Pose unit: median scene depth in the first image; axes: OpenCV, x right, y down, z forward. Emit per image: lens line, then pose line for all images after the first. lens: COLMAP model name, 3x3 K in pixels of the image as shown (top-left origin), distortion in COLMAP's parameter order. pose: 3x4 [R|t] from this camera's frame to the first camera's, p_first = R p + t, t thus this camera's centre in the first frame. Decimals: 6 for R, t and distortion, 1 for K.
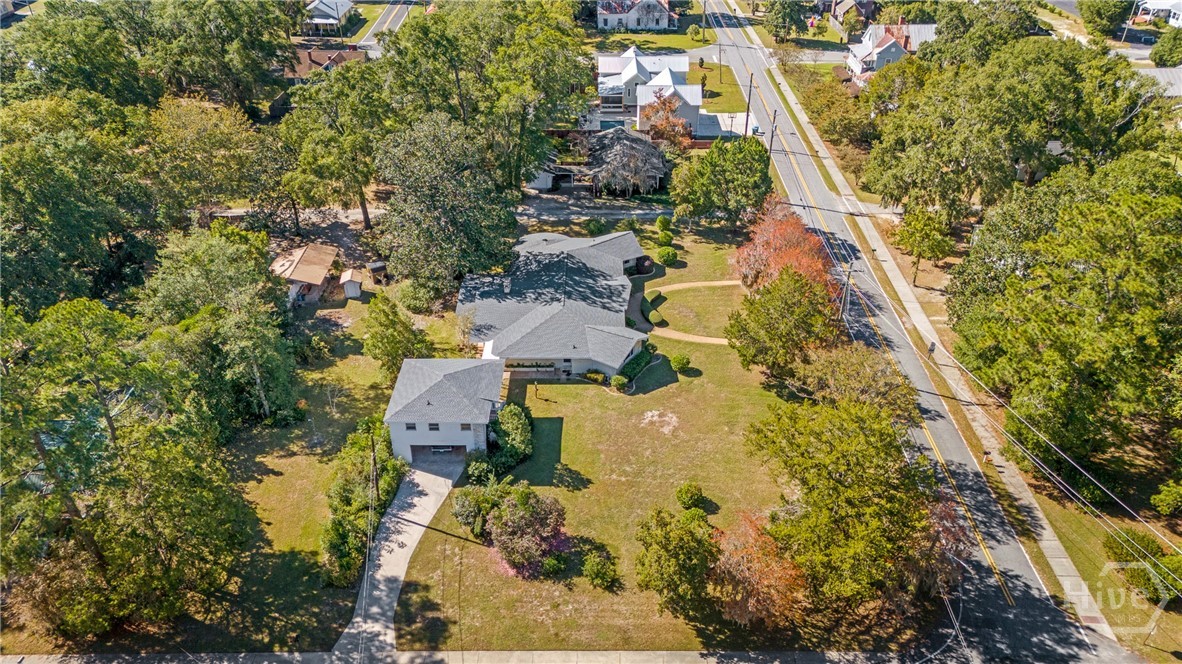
lens RADIAL K [[880.3, 0, 591.0], [0, 880.3, 332.0], [0, 0, 1]] dist [0.006368, 0.001503]
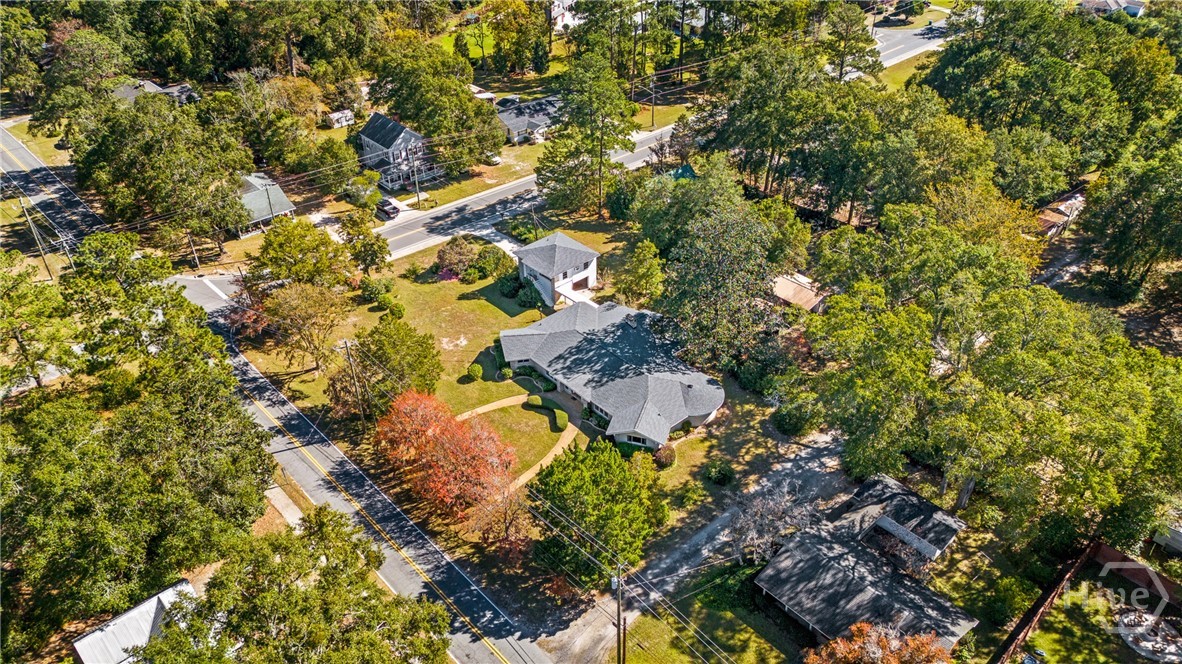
lens RADIAL K [[868.2, 0, 610.0], [0, 868.2, 330.8], [0, 0, 1]] dist [0.032807, -0.001390]
pose [[-0.719762, 0.381009, -0.580322, 0.649644], [-0.389467, 0.470376, 0.791872, -1.022661], [0.574681, 0.795976, -0.190169, 1.298075]]
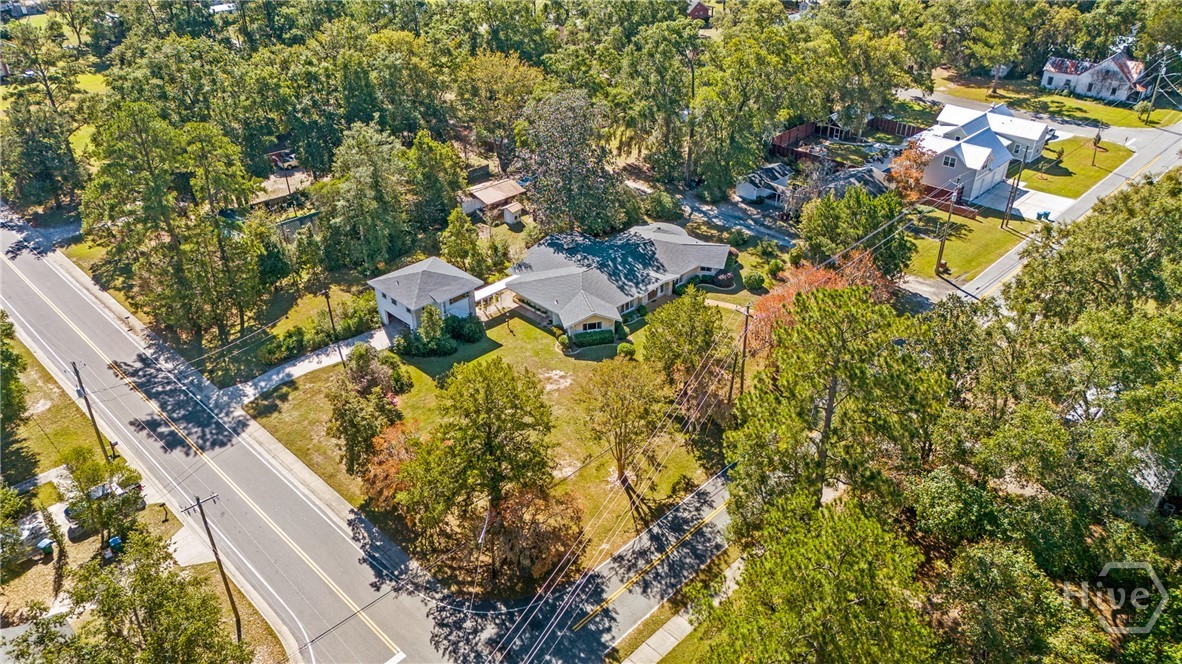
lens RADIAL K [[868.2, 0, 610.0], [0, 868.2, 330.8], [0, 0, 1]] dist [0.032807, -0.001390]
pose [[0.724654, 0.361784, -0.586505, 0.708848], [-0.375652, 0.920915, 0.103929, -0.091298], [0.577721, 0.145009, 0.803250, 0.127483]]
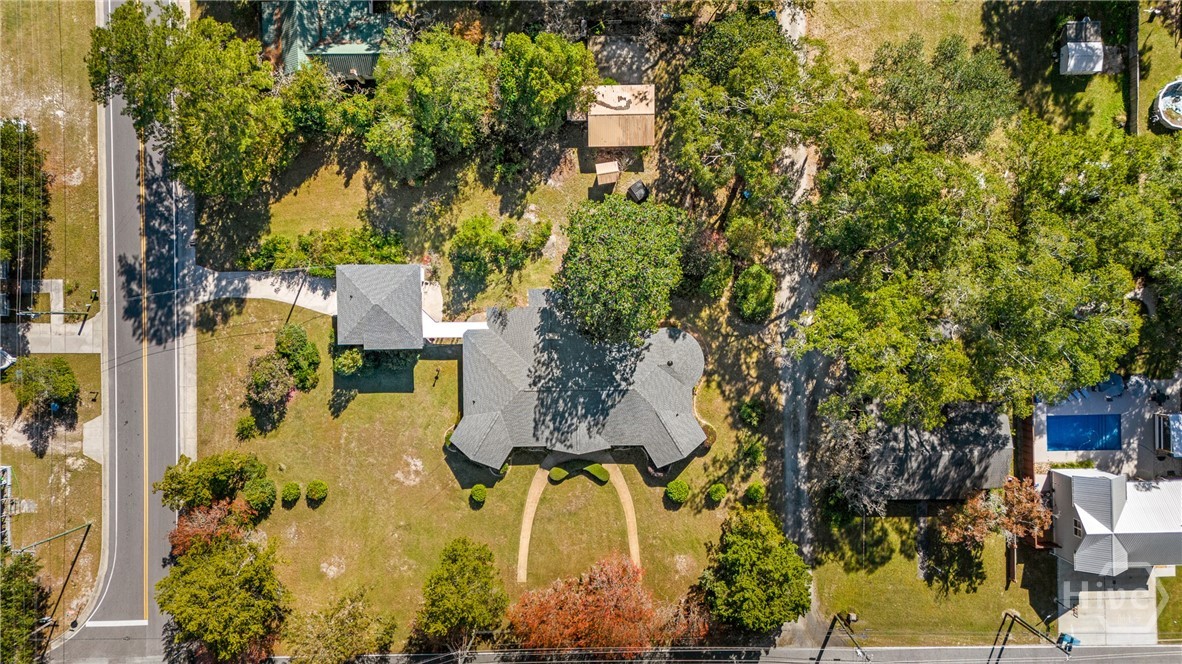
lens RADIAL K [[868.2, 0, 610.0], [0, 868.2, 330.8], [0, 0, 1]] dist [0.032807, -0.001390]
pose [[0.026017, 0.999552, -0.014805, -0.087784], [-0.552935, 0.026727, 0.832796, -1.013569], [0.832818, -0.013481, 0.553382, 0.518694]]
